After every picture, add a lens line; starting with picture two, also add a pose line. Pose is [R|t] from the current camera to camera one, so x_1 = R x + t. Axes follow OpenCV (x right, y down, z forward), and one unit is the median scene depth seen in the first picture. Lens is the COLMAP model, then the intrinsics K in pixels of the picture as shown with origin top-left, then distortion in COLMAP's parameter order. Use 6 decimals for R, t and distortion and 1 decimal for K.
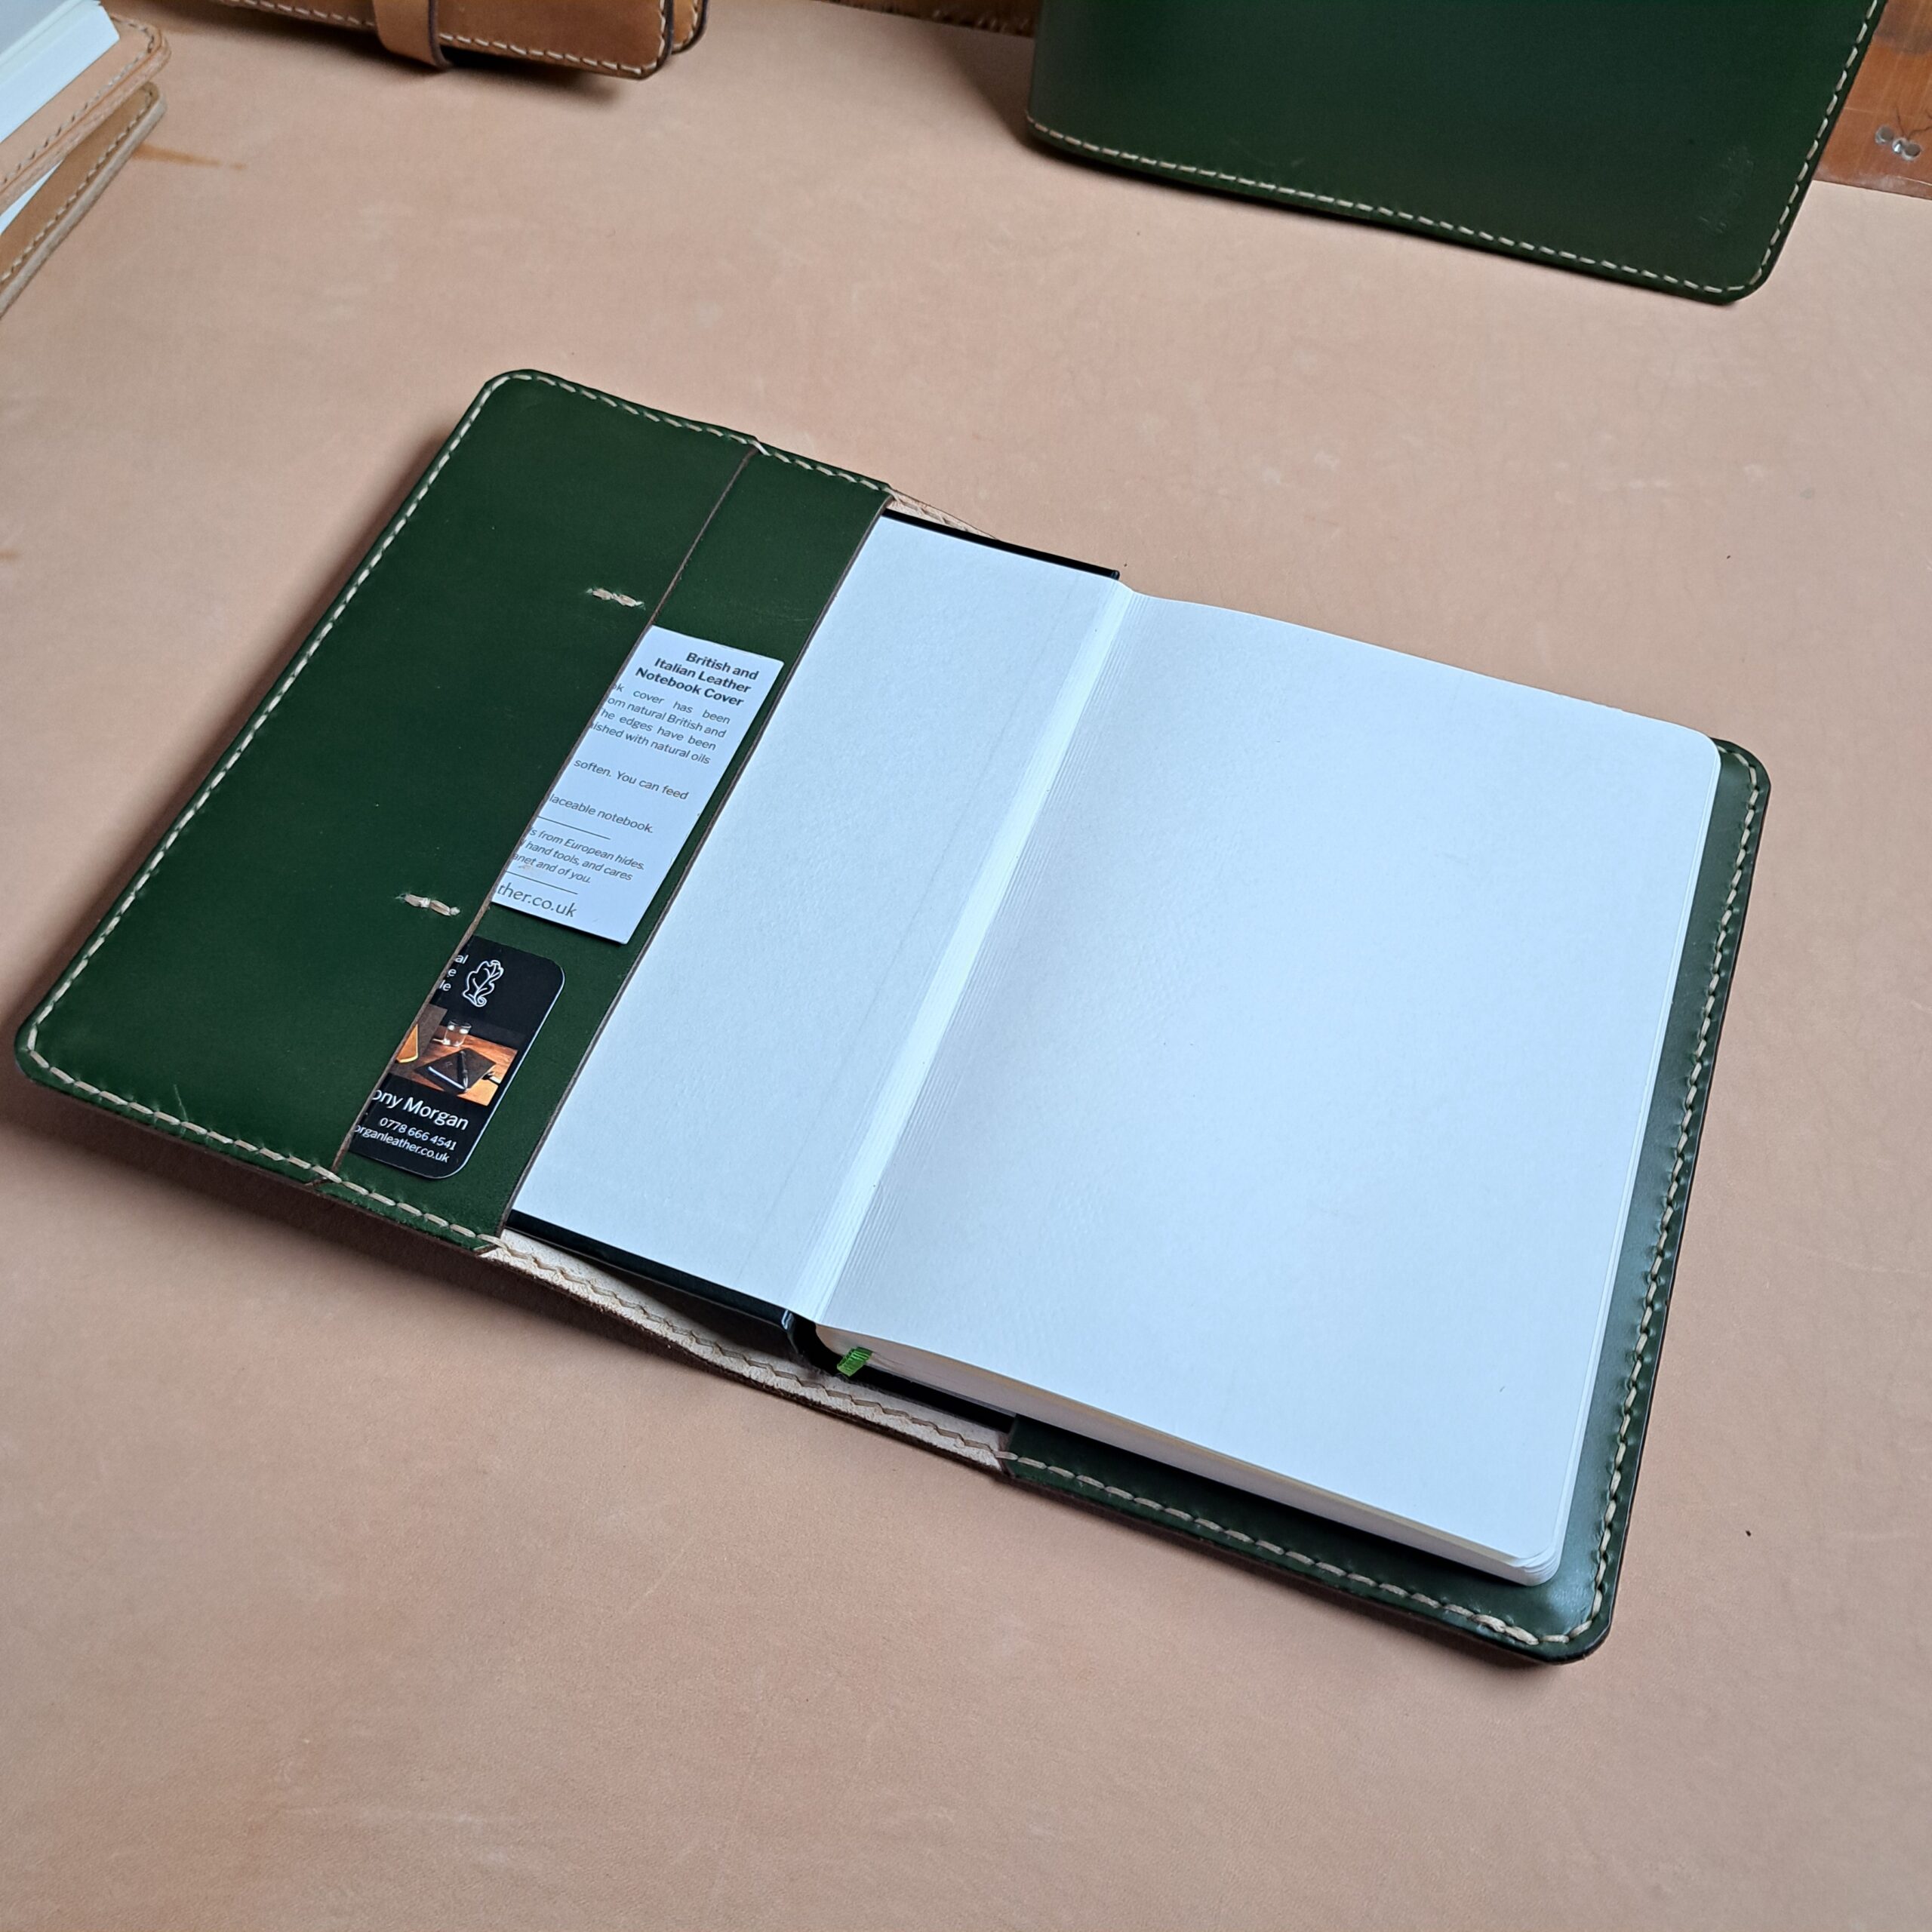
lens RADIAL K [[1982.4, 0, 966.0], [0, 1982.4, 966.0], [0, 0, 1]] dist [0.075376, -0.202930]
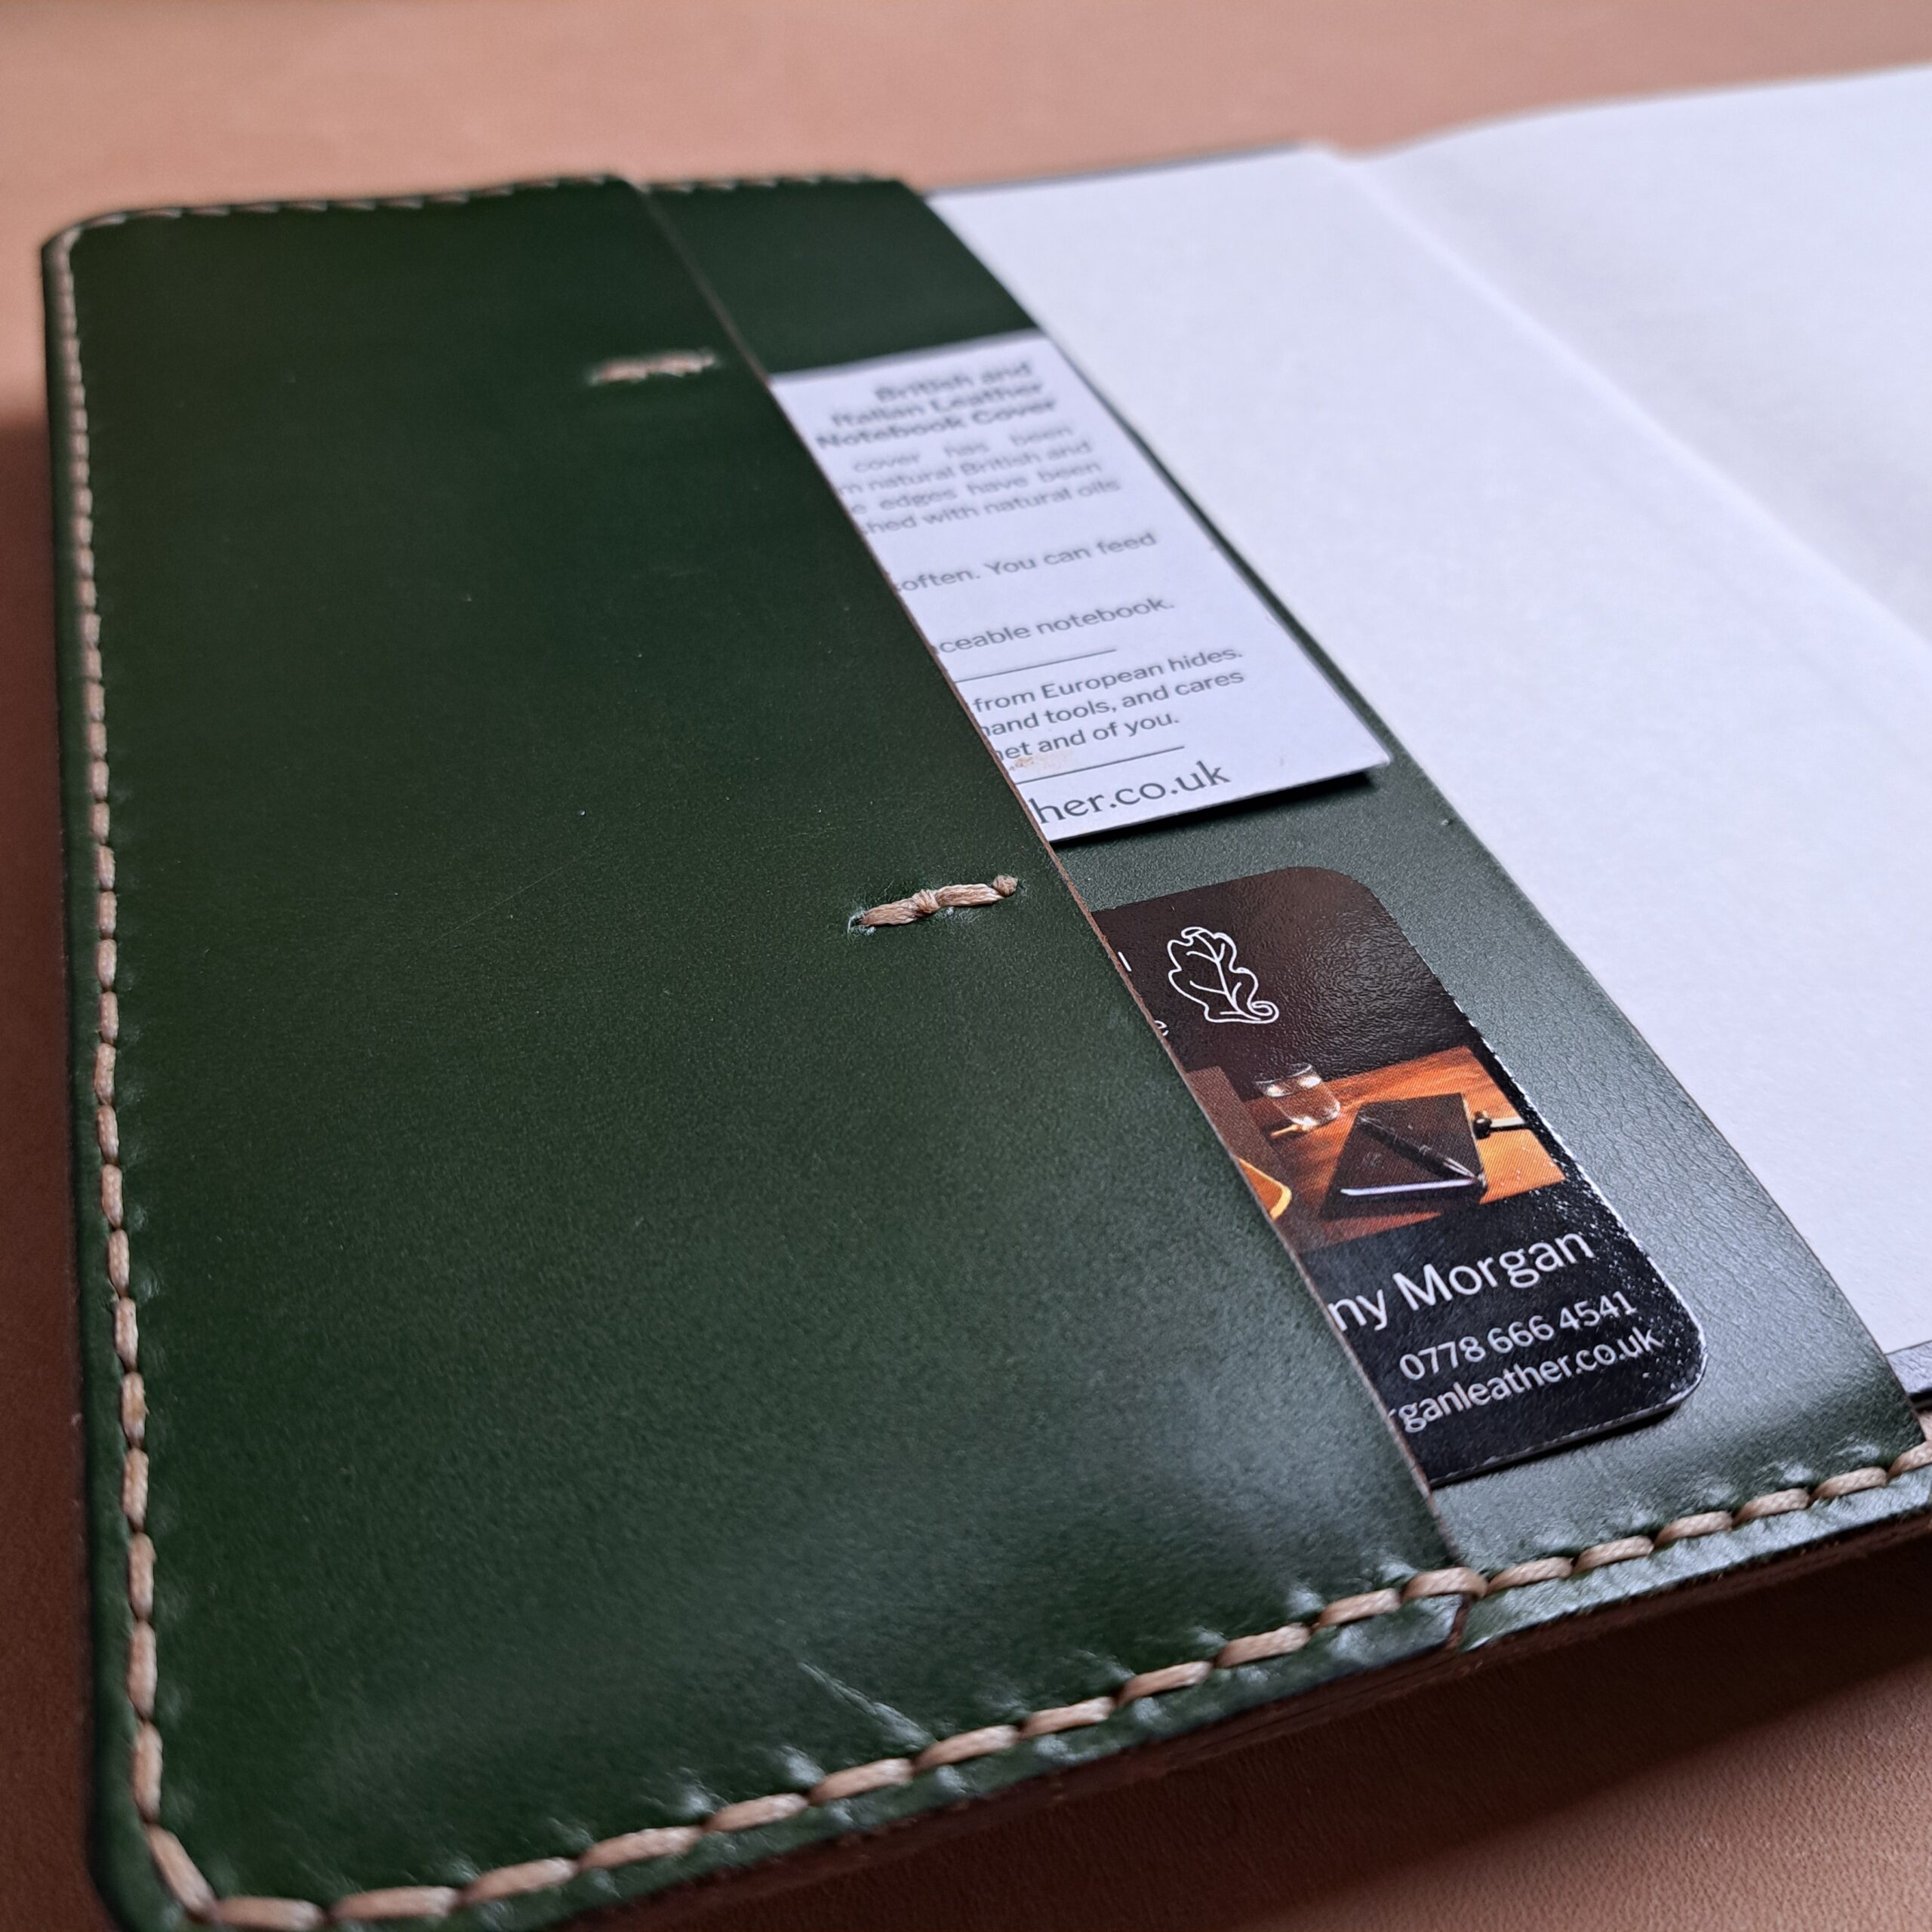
lens RADIAL K [[1982.4, 0, 966.0], [0, 1982.4, 966.0], [0, 0, 1]] dist [0.075376, -0.202930]
pose [[0.768738, -0.429820, 0.473600, -0.452406], [0.536072, 0.836895, -0.110608, 0.022006], [-0.348811, 0.338912, 0.873767, 0.707191]]
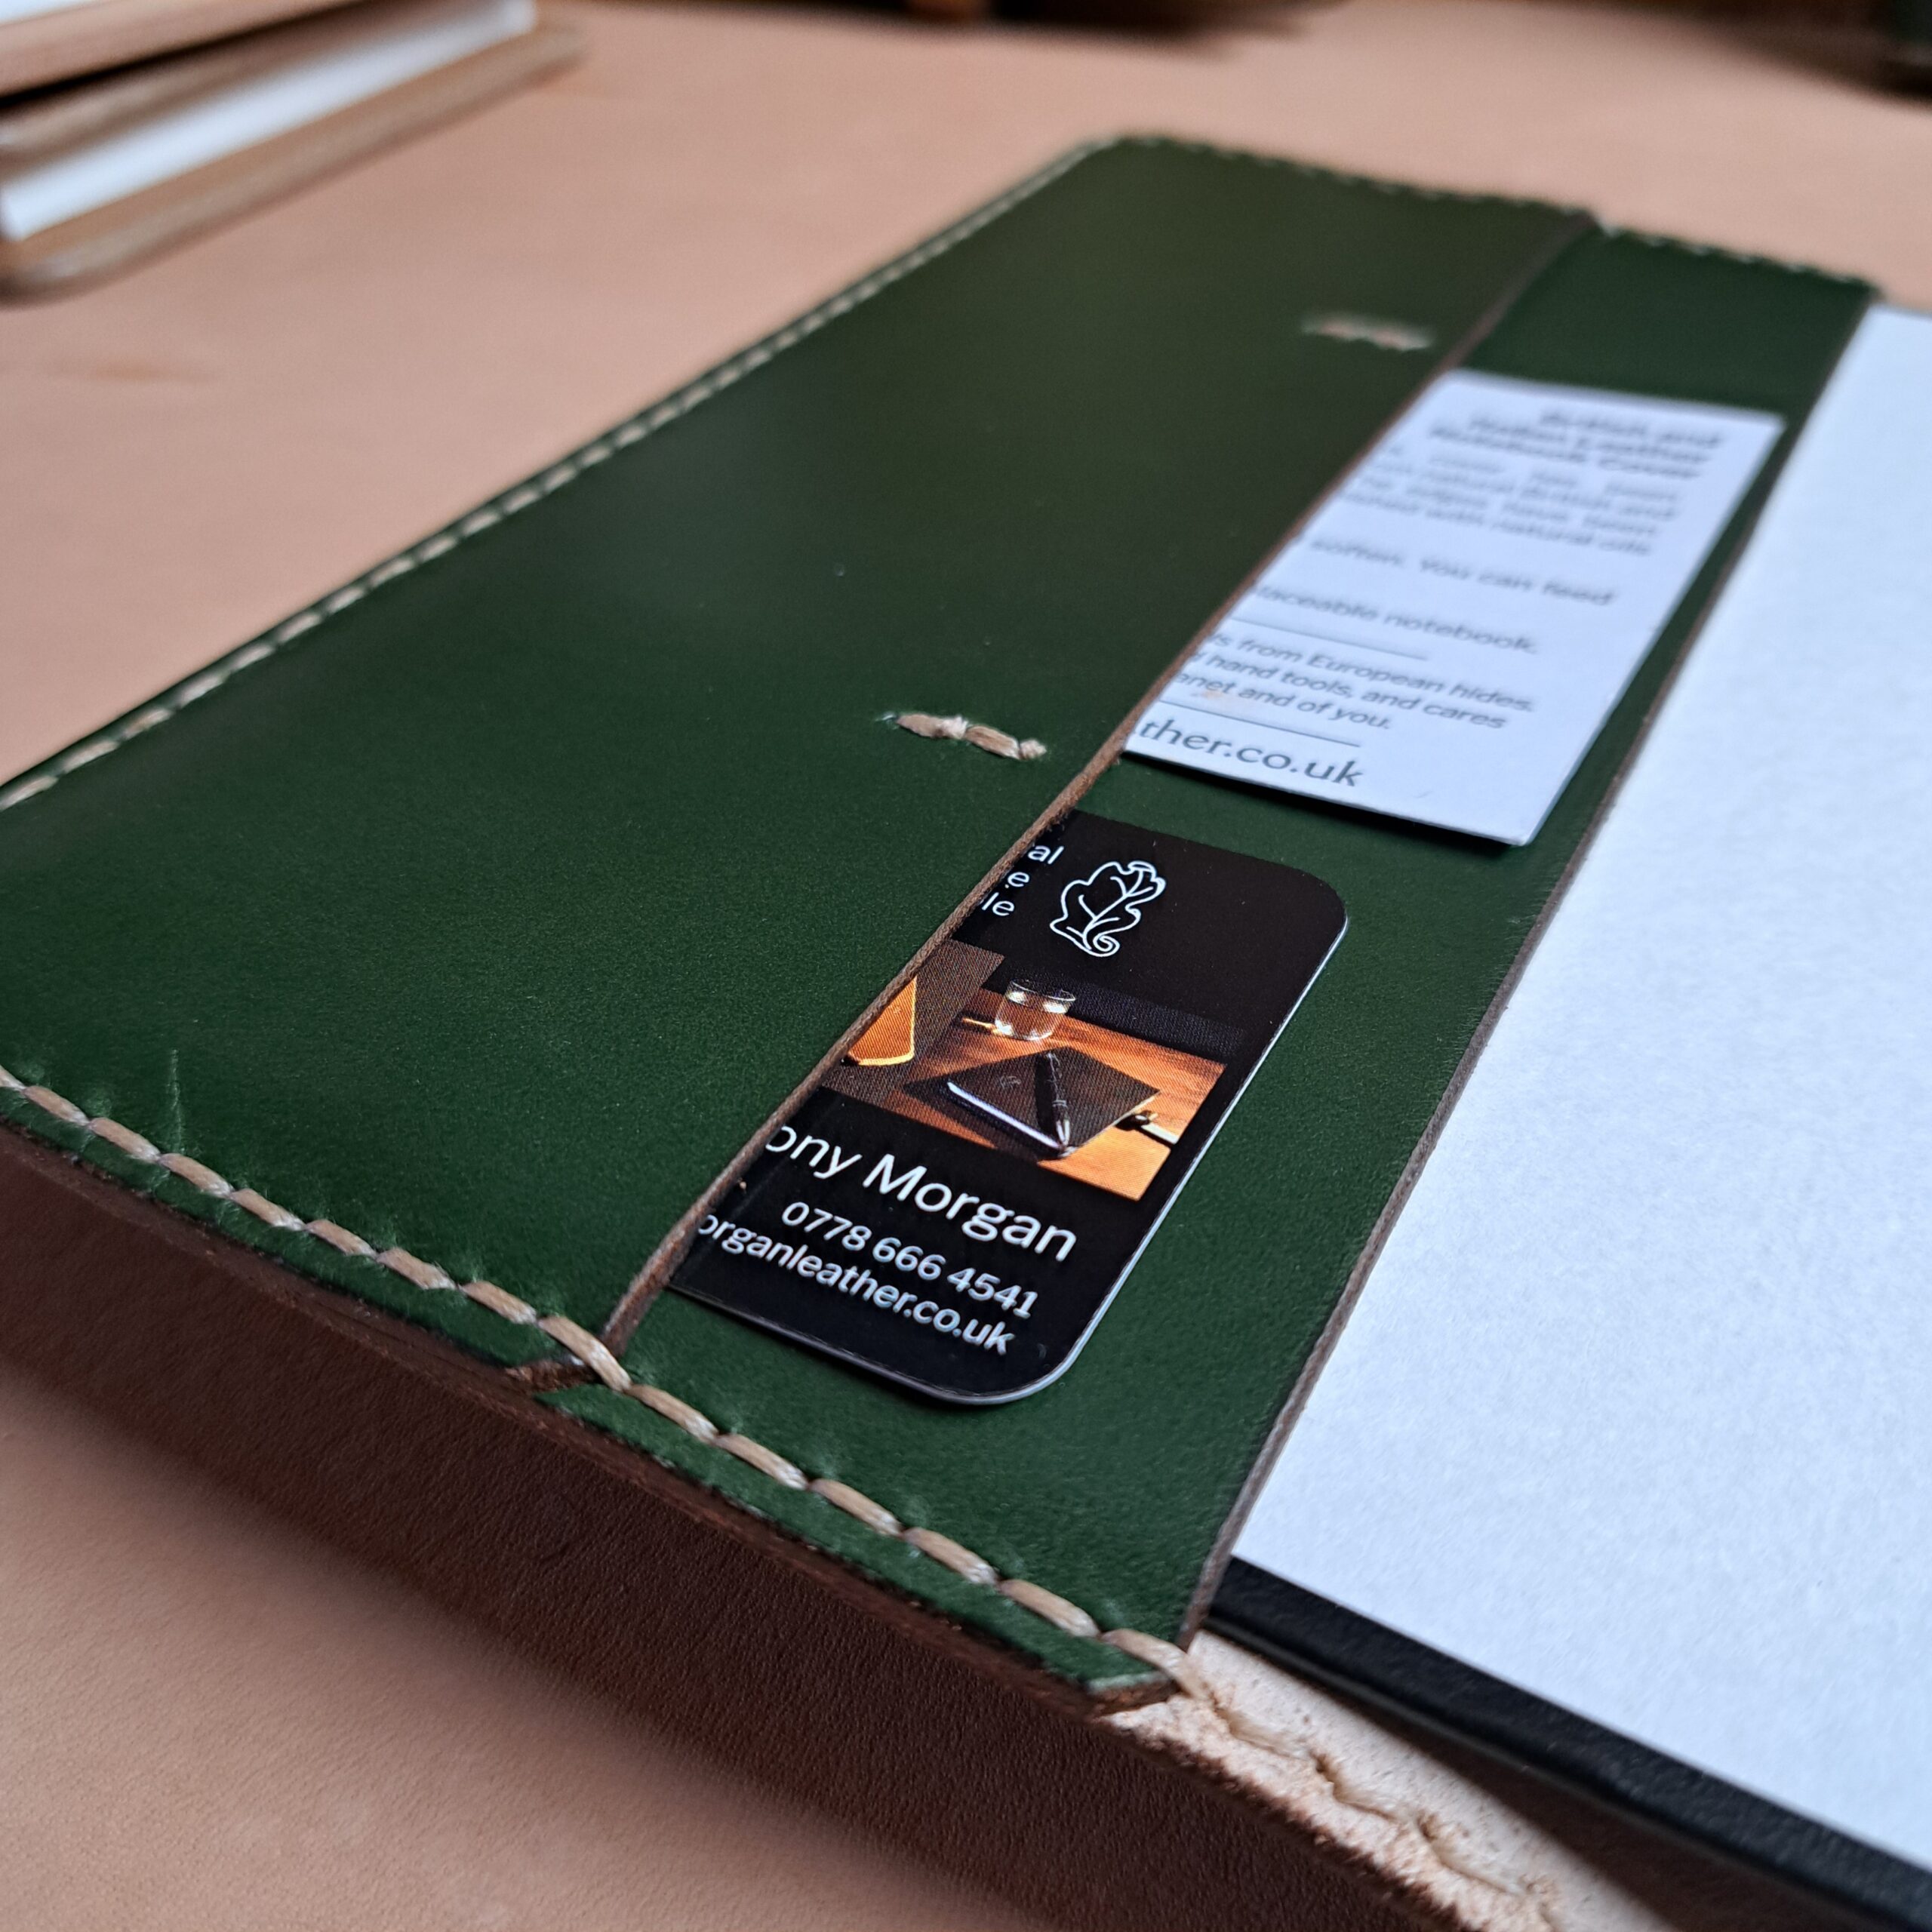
lens RADIAL K [[1982.4, 0, 966.0], [0, 1982.4, 966.0], [0, 0, 1]] dist [0.075376, -0.202930]
pose [[0.988340, 0.066841, -0.136805, -0.221860], [-0.109676, 0.935759, -0.335152, 0.135794], [0.105615, 0.346248, 0.932179, 0.691434]]
